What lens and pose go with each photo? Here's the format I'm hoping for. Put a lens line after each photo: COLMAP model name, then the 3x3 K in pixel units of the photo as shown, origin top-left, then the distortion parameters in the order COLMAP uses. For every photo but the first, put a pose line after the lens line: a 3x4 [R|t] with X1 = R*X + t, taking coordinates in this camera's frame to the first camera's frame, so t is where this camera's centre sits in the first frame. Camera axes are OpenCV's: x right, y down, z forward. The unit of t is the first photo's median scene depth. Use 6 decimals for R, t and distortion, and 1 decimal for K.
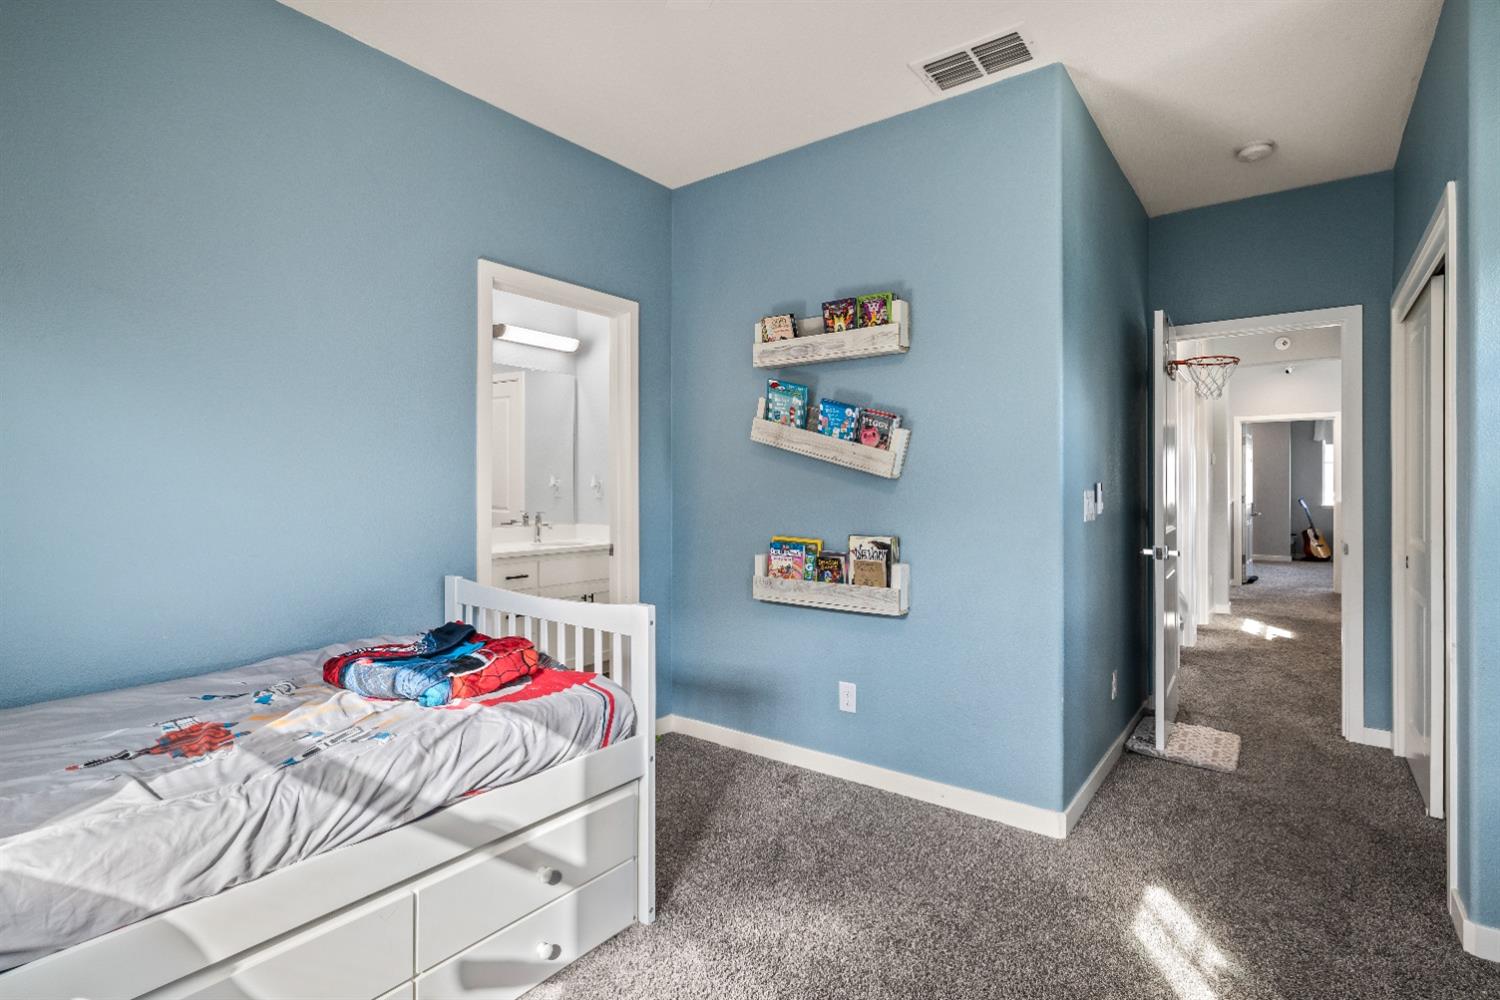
lens RADIAL K [[719.5, 0, 752.6], [0, 719.5, 493.7], [0, 0, 1]] dist [-0.000203, -0.000301]
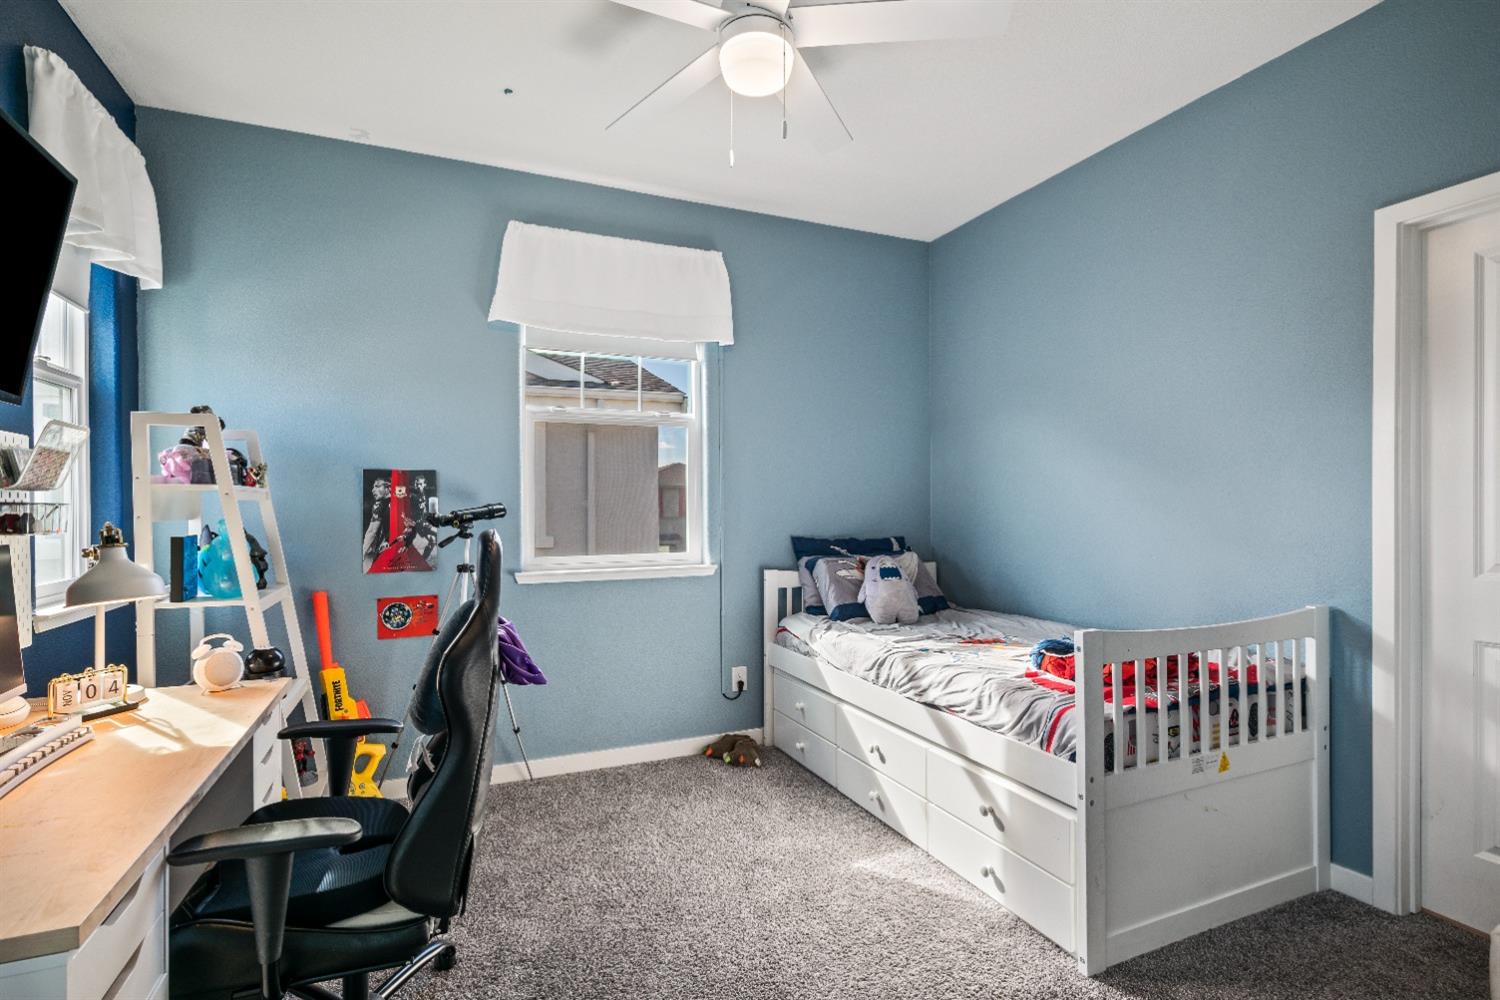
lens RADIAL K [[727.1, 0, 750.0], [0, 727.1, 500.0], [0, 0, 1]] dist [-0.000133, 0.000802]
pose [[-0.488340, -0.002026, -0.872651, 1.135482], [0.004170, 0.999980, -0.004656, -0.010765], [0.872643, -0.005913, -0.488322, 1.401259]]
